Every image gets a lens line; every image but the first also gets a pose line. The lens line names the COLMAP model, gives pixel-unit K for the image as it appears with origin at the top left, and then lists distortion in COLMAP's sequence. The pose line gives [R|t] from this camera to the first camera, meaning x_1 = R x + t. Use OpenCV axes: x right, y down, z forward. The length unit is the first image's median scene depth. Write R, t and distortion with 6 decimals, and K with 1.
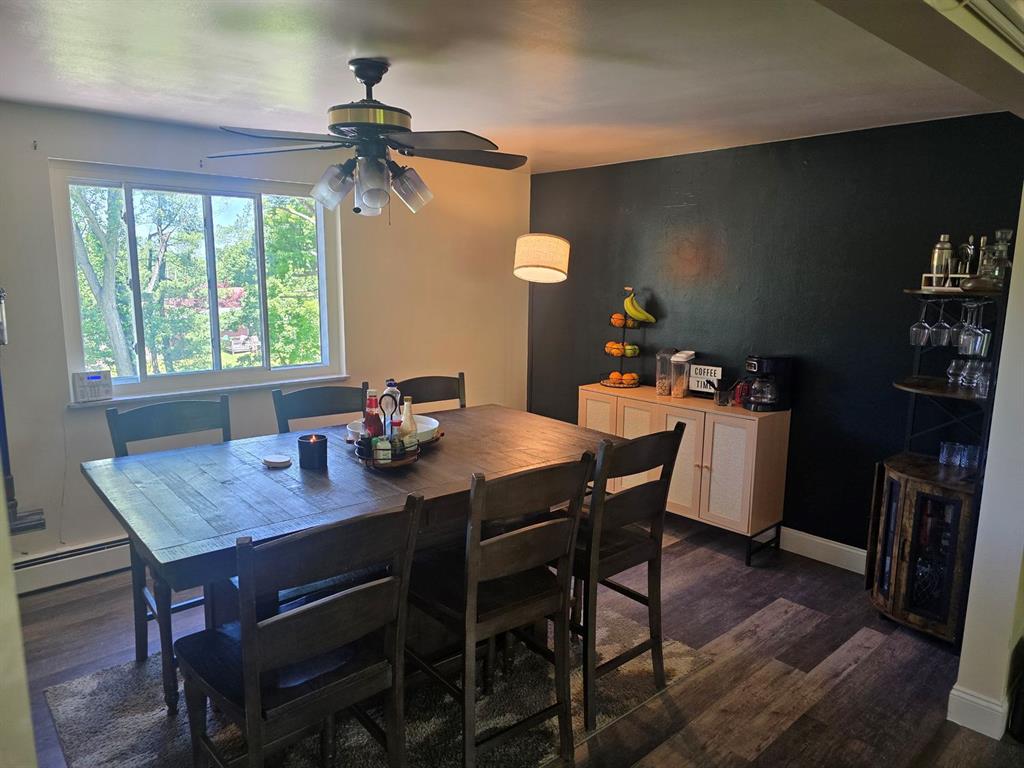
lens RADIAL K [[693.1, 0, 509.5], [0, 693.1, 387.6], [0, 0, 1]] dist [0.064081, -0.065280]
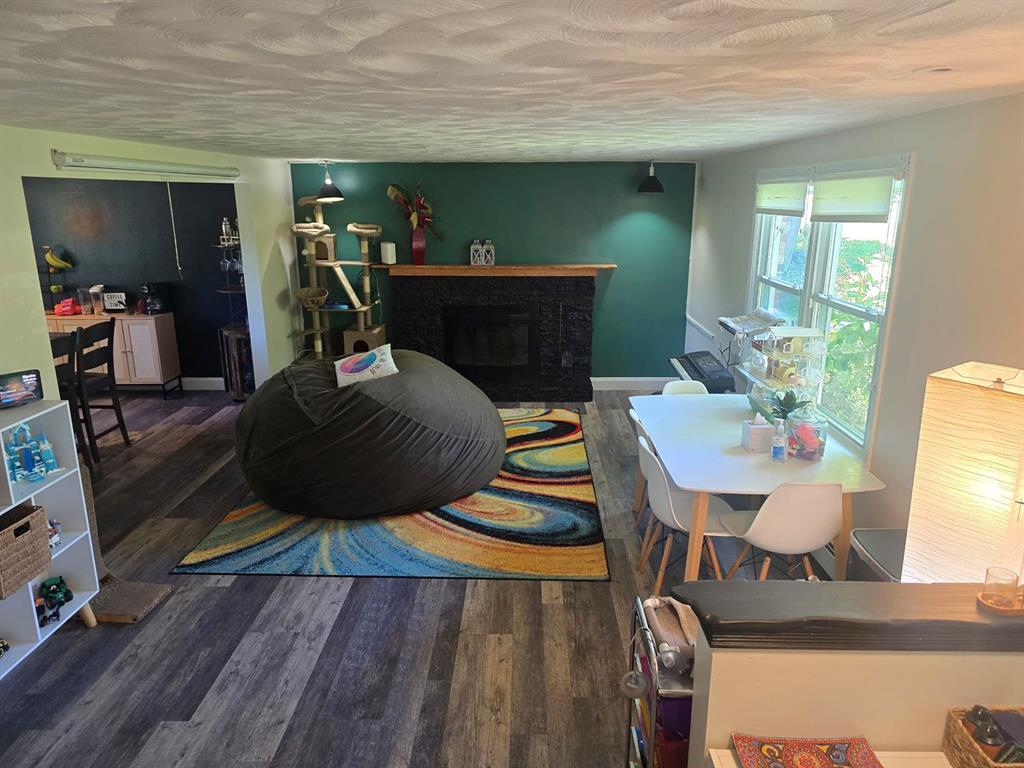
lens RADIAL K [[693.1, 0, 519.8], [0, 693.1, 382.1], [0, 0, 1]] dist [0.064081, -0.065280]
pose [[0.680420, -0.205449, 0.703434, -0.295866], [0.132476, 0.978566, 0.157664, 0.043097], [-0.720749, -0.014090, 0.693053, -0.896063]]
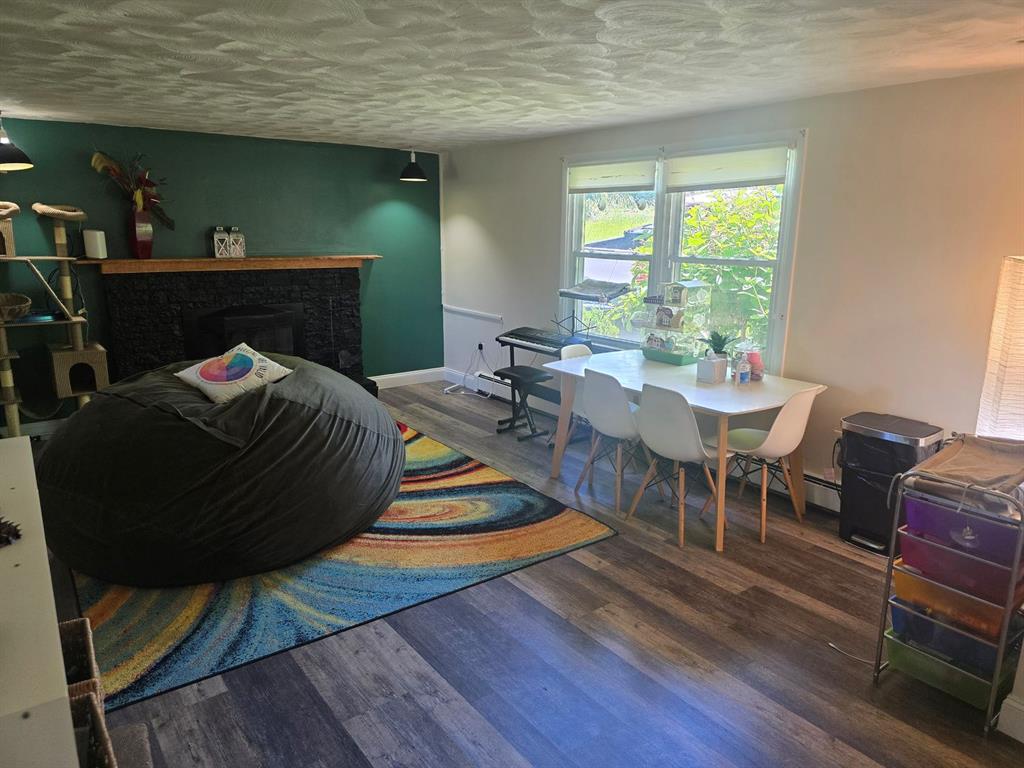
lens RADIAL K [[693.1, 0, 513.8], [0, 693.1, 381.7], [0, 0, 1]] dist [0.064081, -0.065280]
pose [[0.079961, -0.235795, 0.968508, -0.491512], [0.156617, 0.962523, 0.221408, 0.036662], [-0.984417, 0.133981, 0.113894, -0.323810]]
